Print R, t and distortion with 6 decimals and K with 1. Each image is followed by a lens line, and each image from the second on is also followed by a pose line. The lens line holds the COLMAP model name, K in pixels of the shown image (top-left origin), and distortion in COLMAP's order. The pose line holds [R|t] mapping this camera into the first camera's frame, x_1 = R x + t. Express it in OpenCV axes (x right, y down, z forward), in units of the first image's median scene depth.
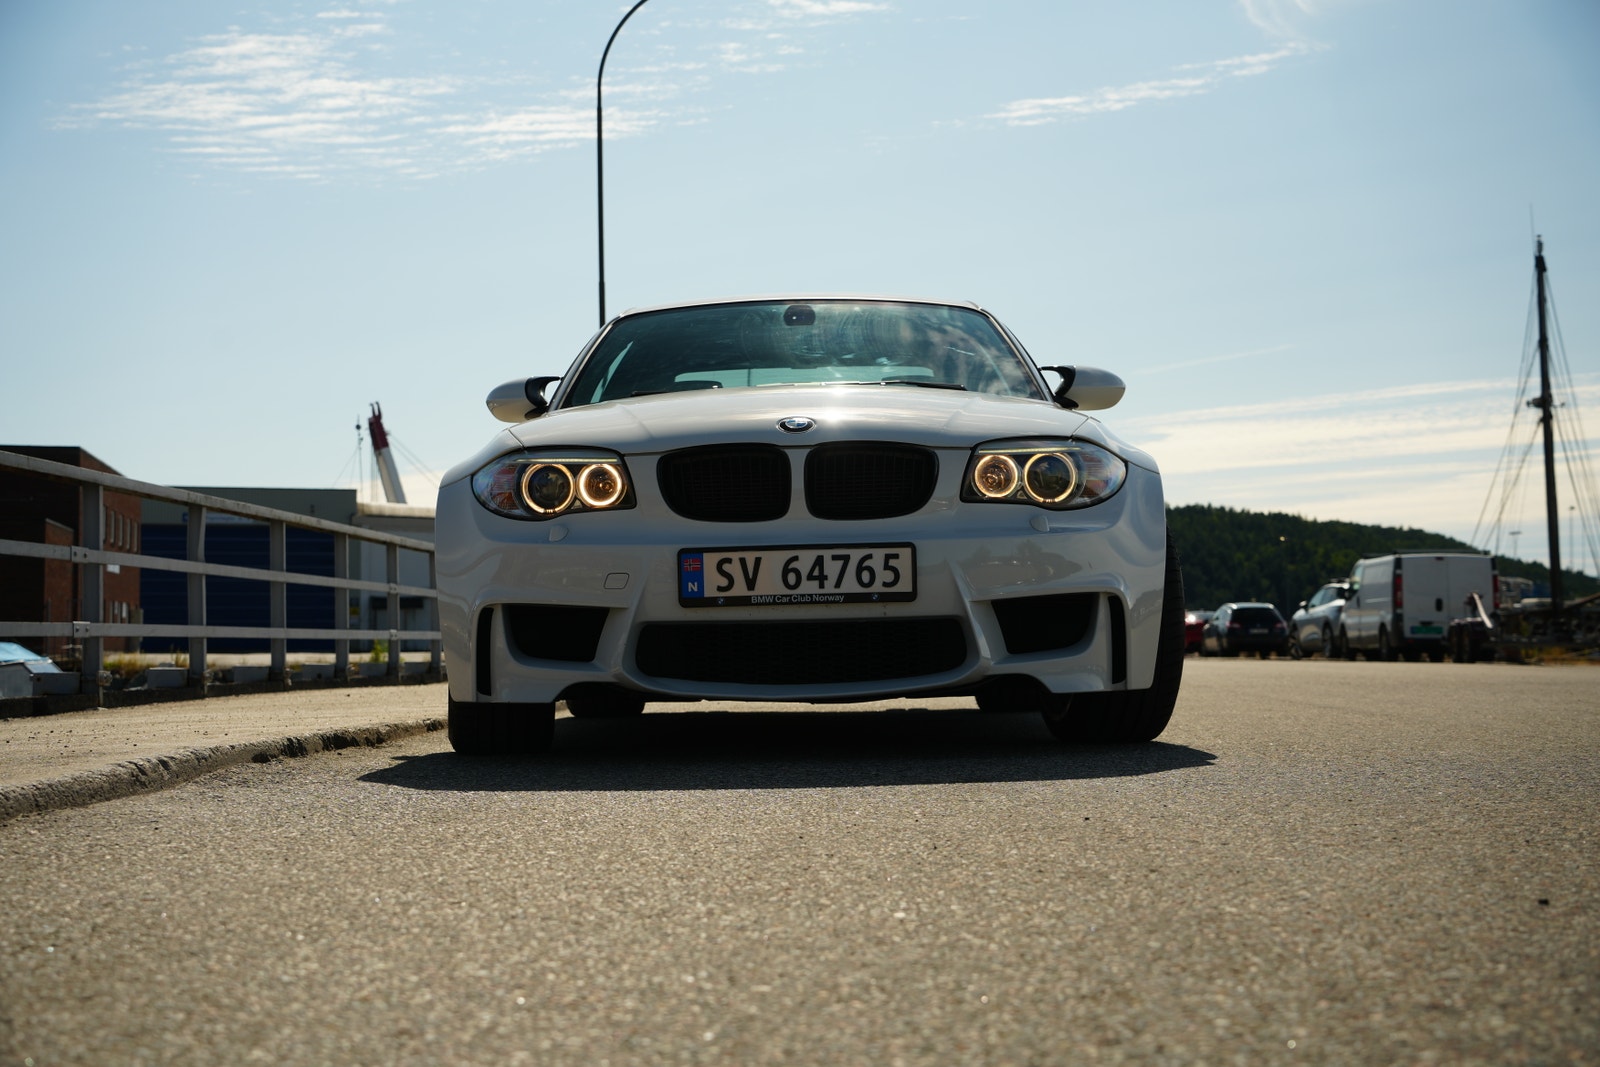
lens RADIAL K [[2105.9, 0, 798.3], [0, 2105.9, 555.3], [0, 0, 1]] dist [0.204772, 0.054421]
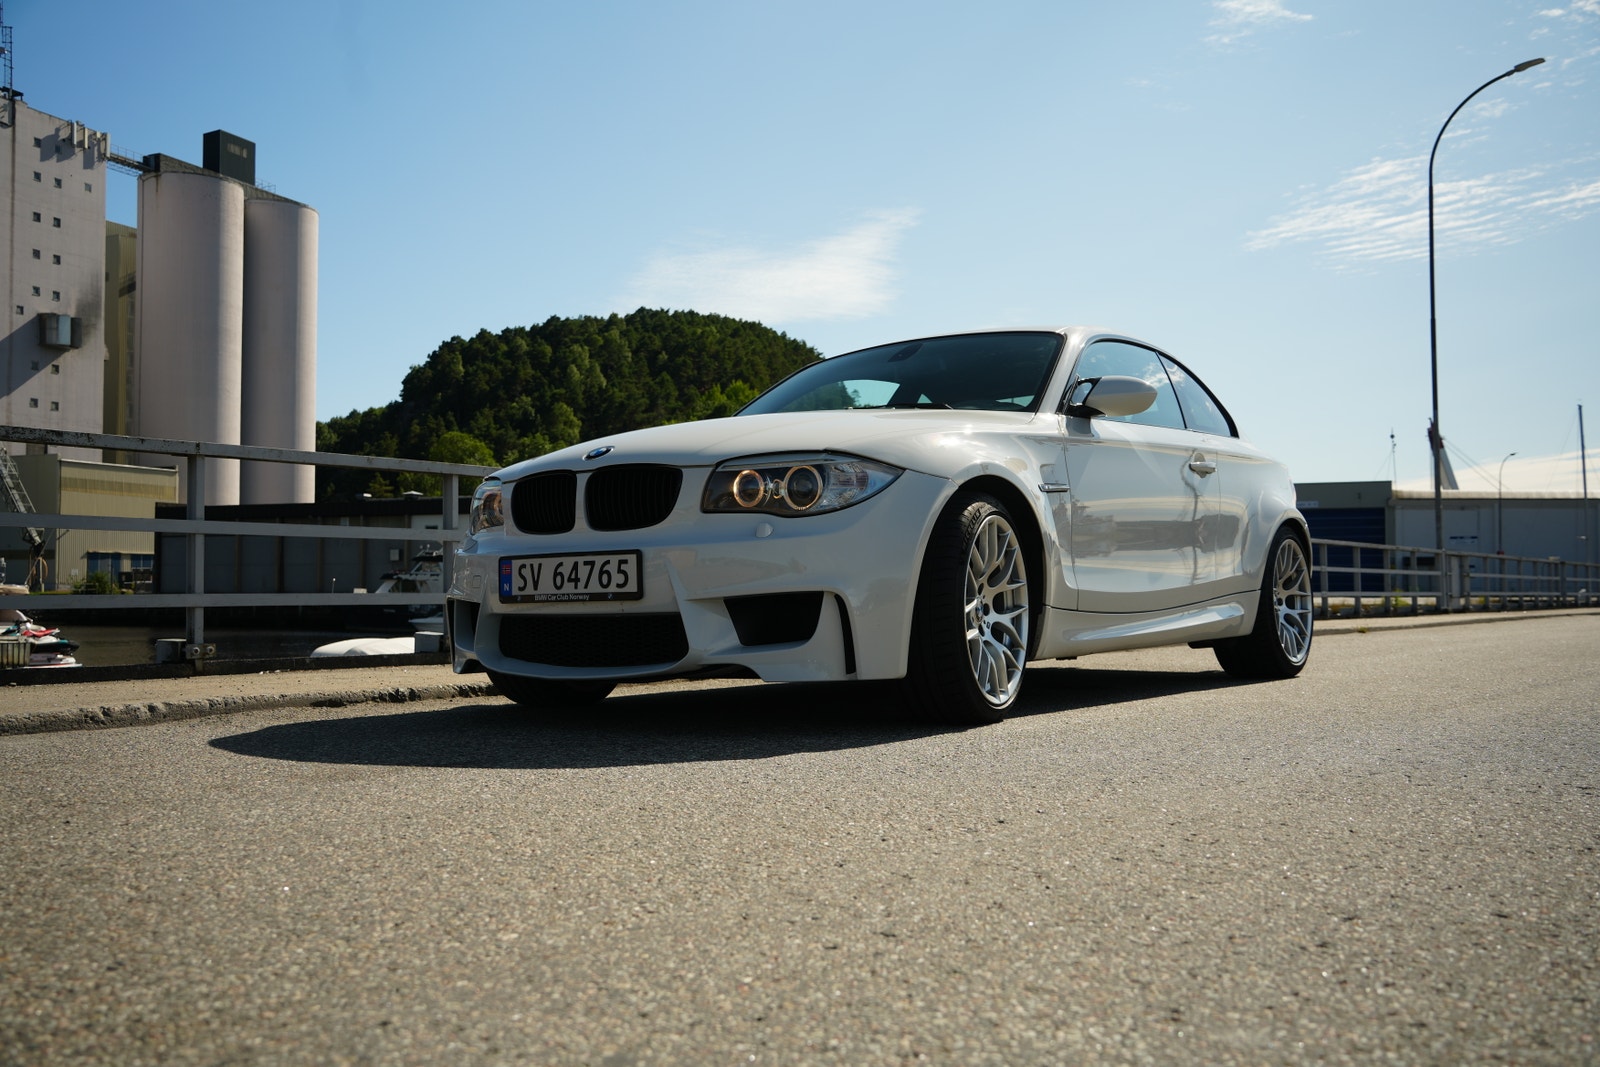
lens RADIAL K [[1457.7, 0, 806.0], [0, 1457.7, 553.7], [0, 0, 1]] dist [-0.009396, 0.085185]
pose [[0.819532, -0.010470, -0.572938, 0.566619], [0.019566, 0.999761, 0.009718, -0.009413], [0.572699, -0.019174, 0.819541, 0.373862]]
